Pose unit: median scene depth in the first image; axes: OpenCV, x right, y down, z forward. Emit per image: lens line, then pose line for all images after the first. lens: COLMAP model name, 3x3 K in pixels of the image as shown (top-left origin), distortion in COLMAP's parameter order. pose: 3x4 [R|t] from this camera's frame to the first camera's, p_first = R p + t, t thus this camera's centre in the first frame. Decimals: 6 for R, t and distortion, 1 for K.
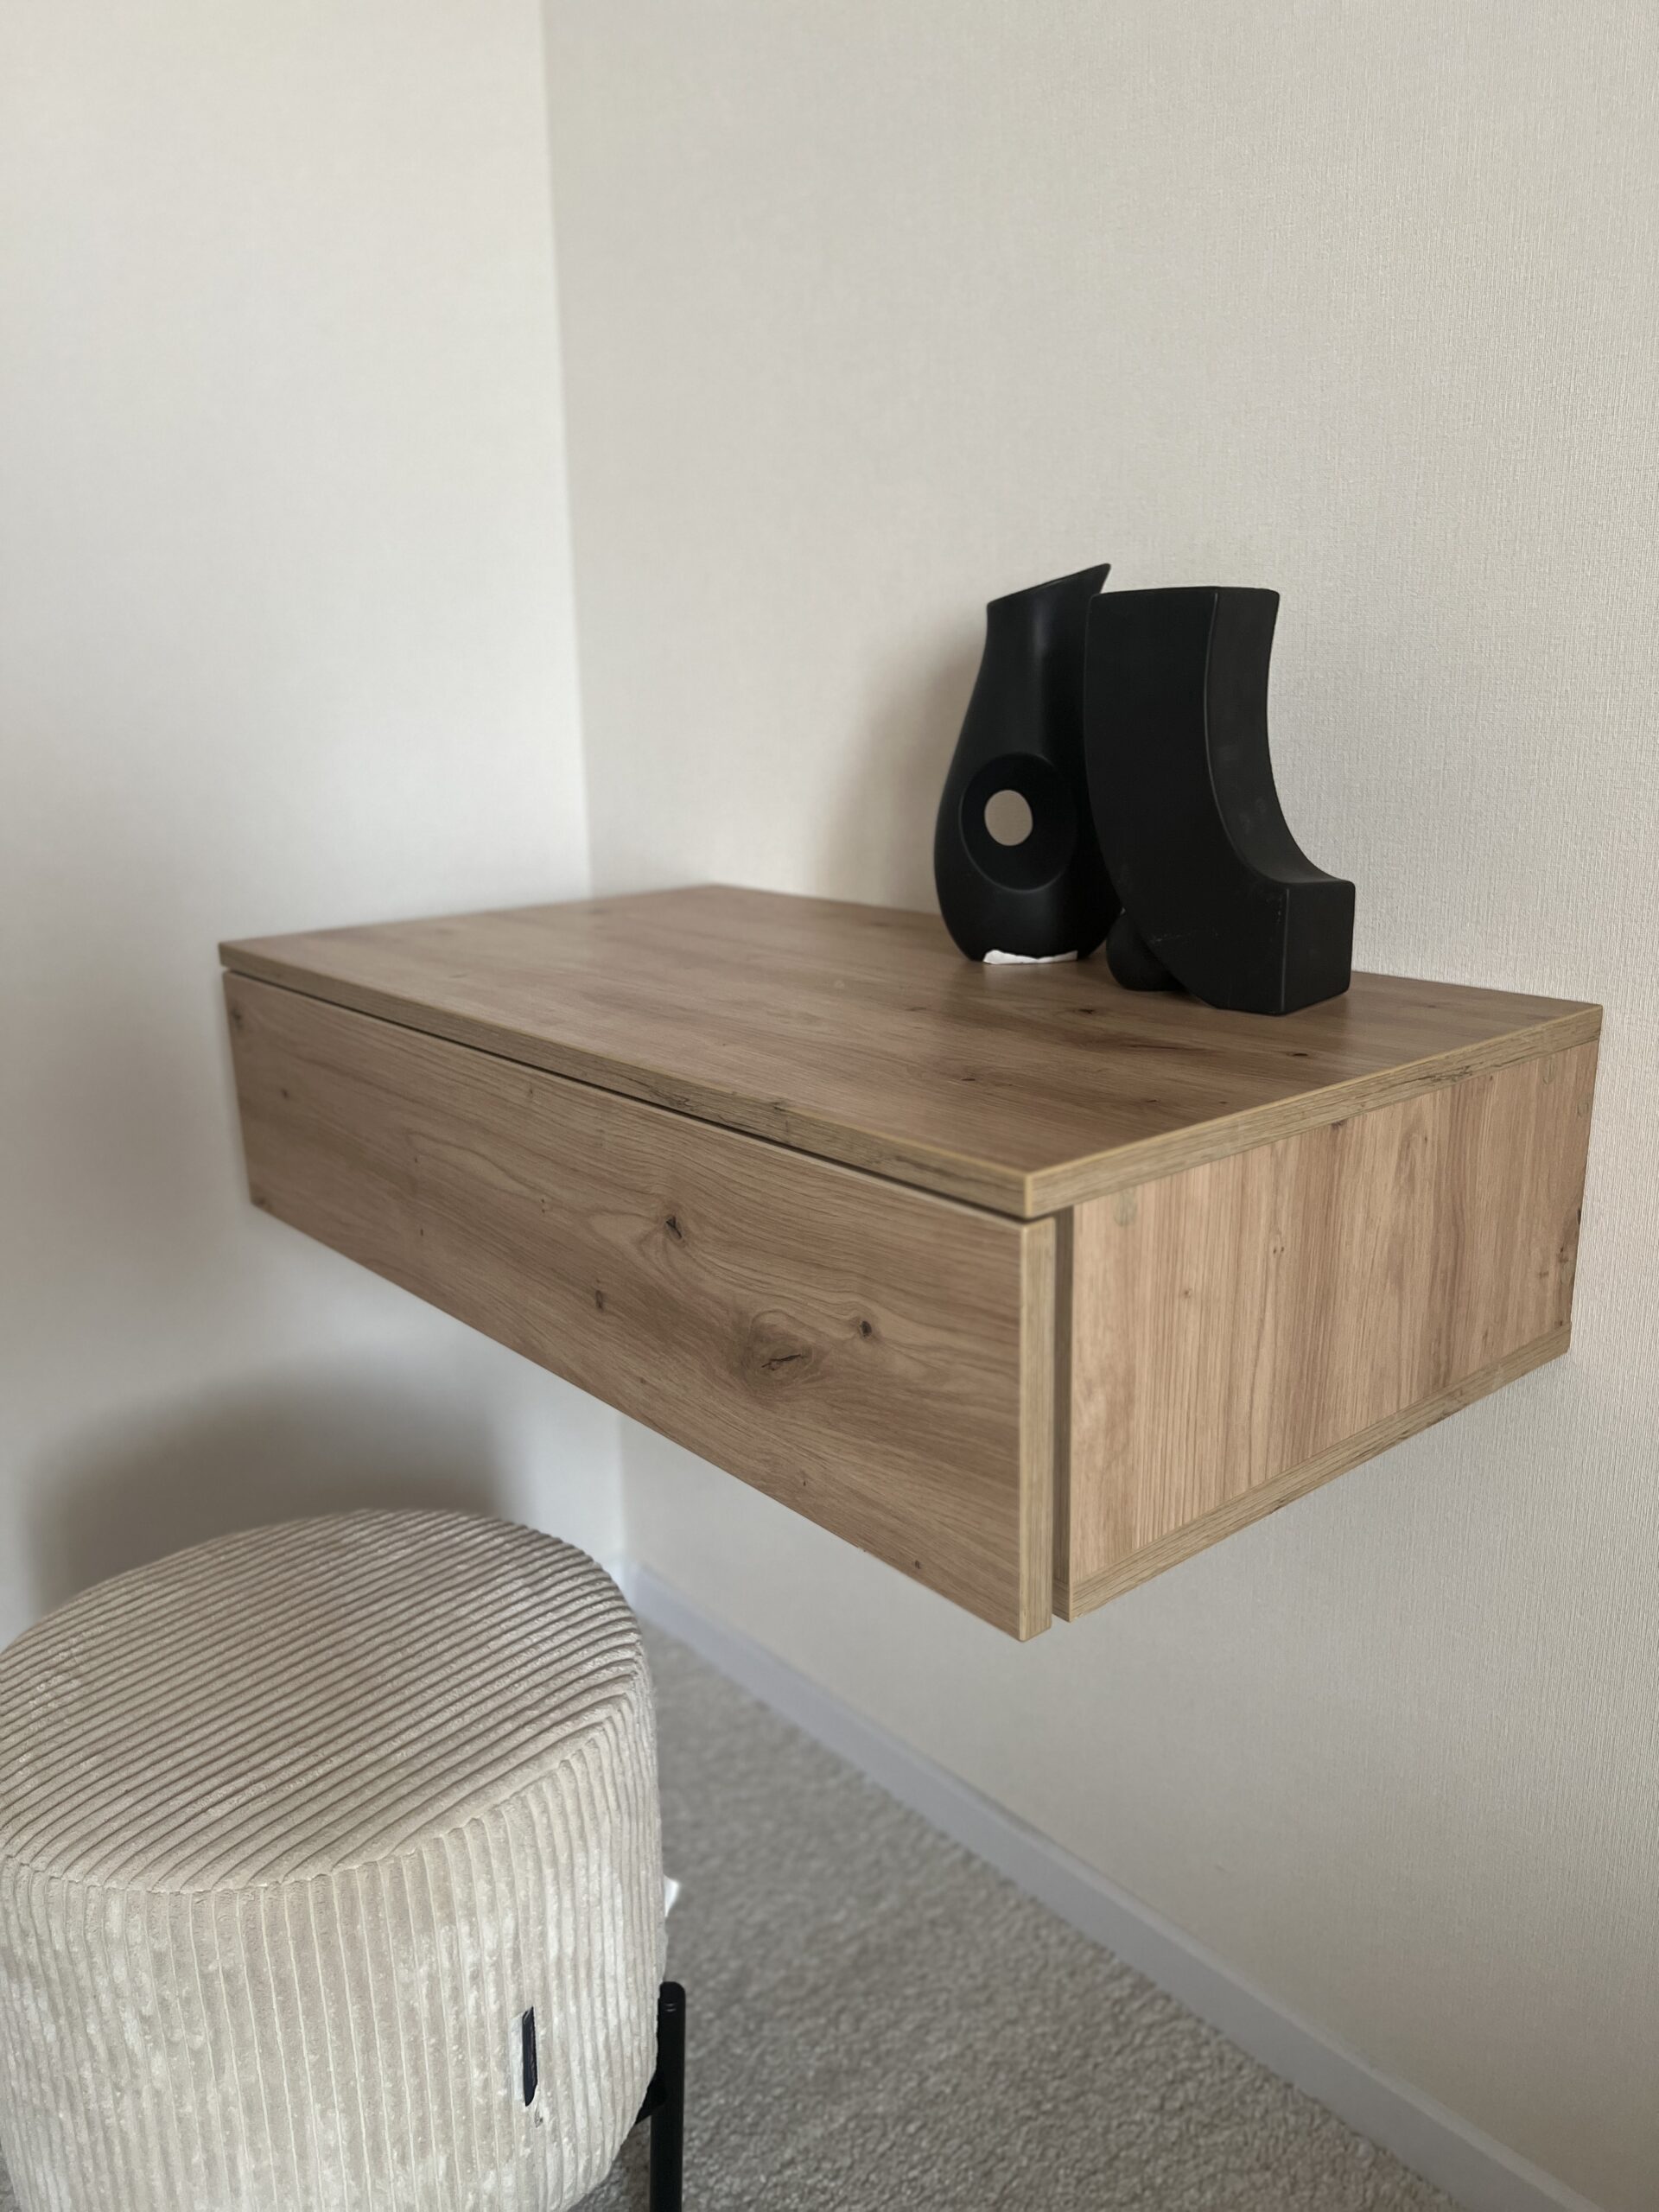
lens RADIAL K [[1663.7, 0, 832.1], [0, 1663.7, 1127.3], [0, 0, 1]] dist [0.035527, -0.030555]
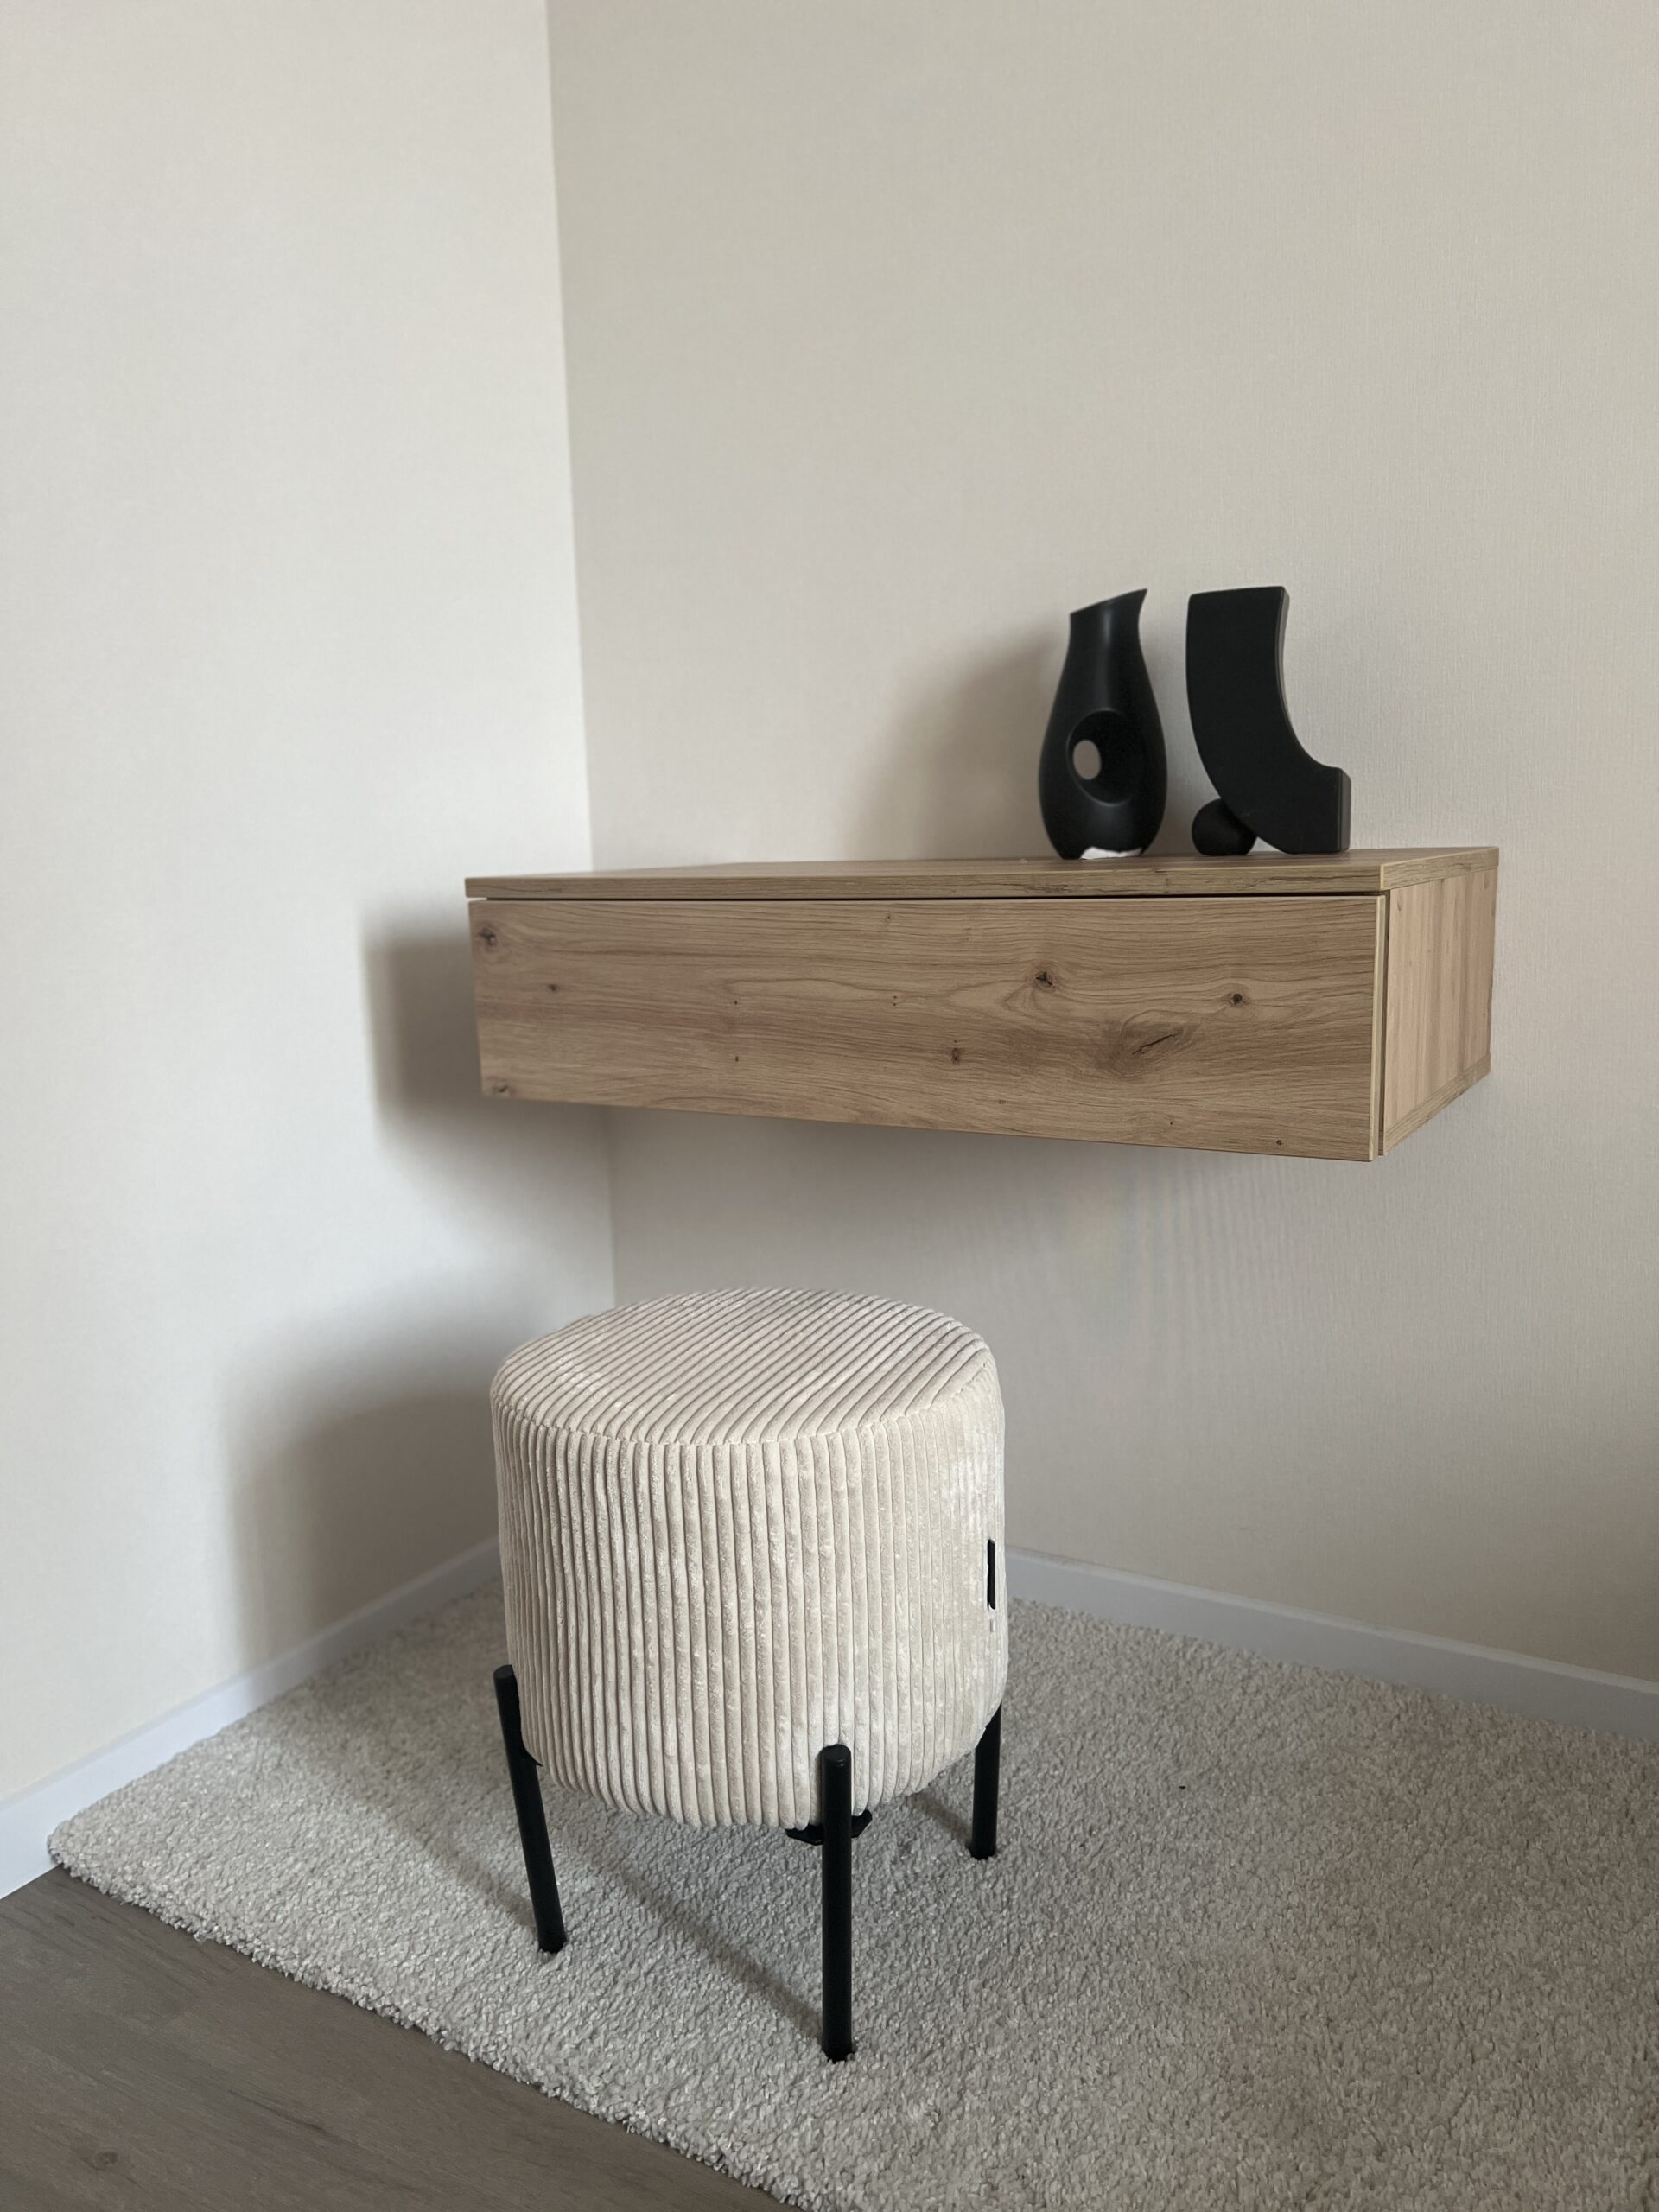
lens RADIAL K [[1660.4, 0, 827.8], [0, 1660.4, 1121.3], [0, 0, 1]] dist [0.065180, -0.091386]
pose [[0.944652, -0.064066, 0.321759, -0.744246], [0.096663, 0.991563, -0.086363, 0.287145], [-0.313512, 0.112685, 0.942875, -0.325556]]
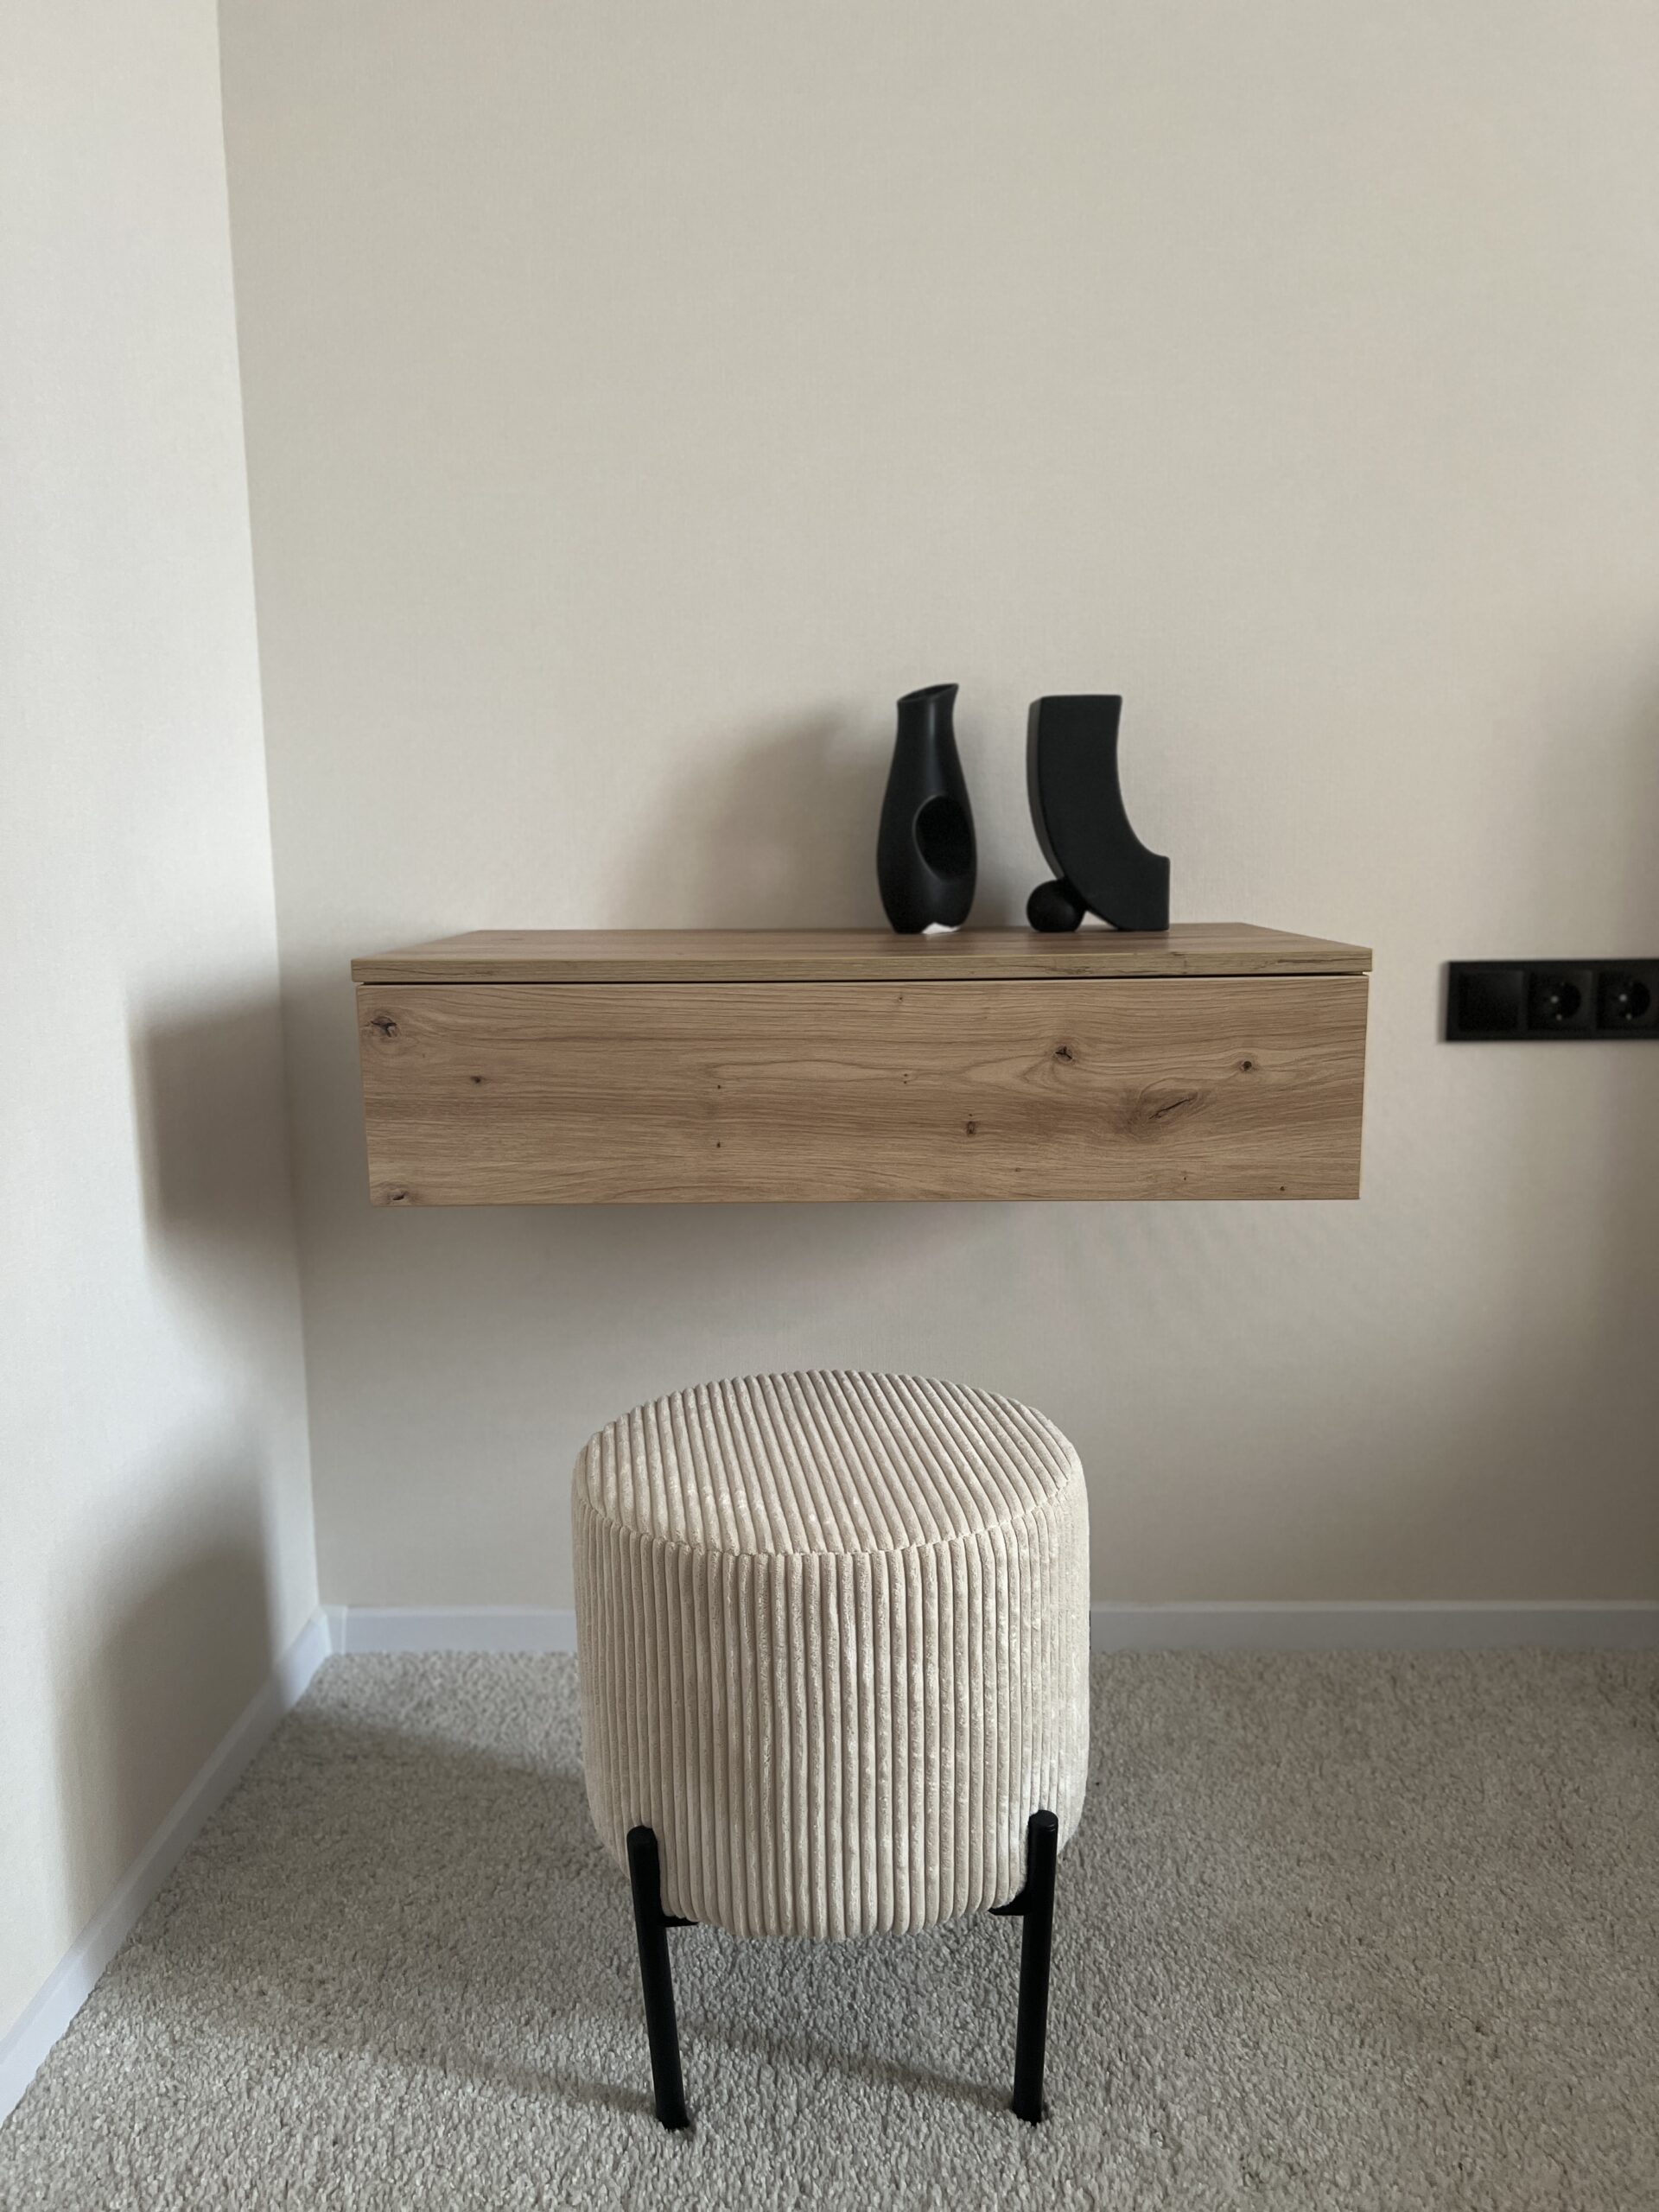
lens RADIAL K [[1680.2, 0, 832.3], [0, 1680.2, 1108.8], [0, 0, 1]] dist [0.039583, -0.047607]
pose [[0.659022, -0.106570, 0.744535, -1.410396], [0.196932, 0.979825, -0.034065, 0.119071], [-0.725884, 0.169072, 0.666714, 0.085217]]
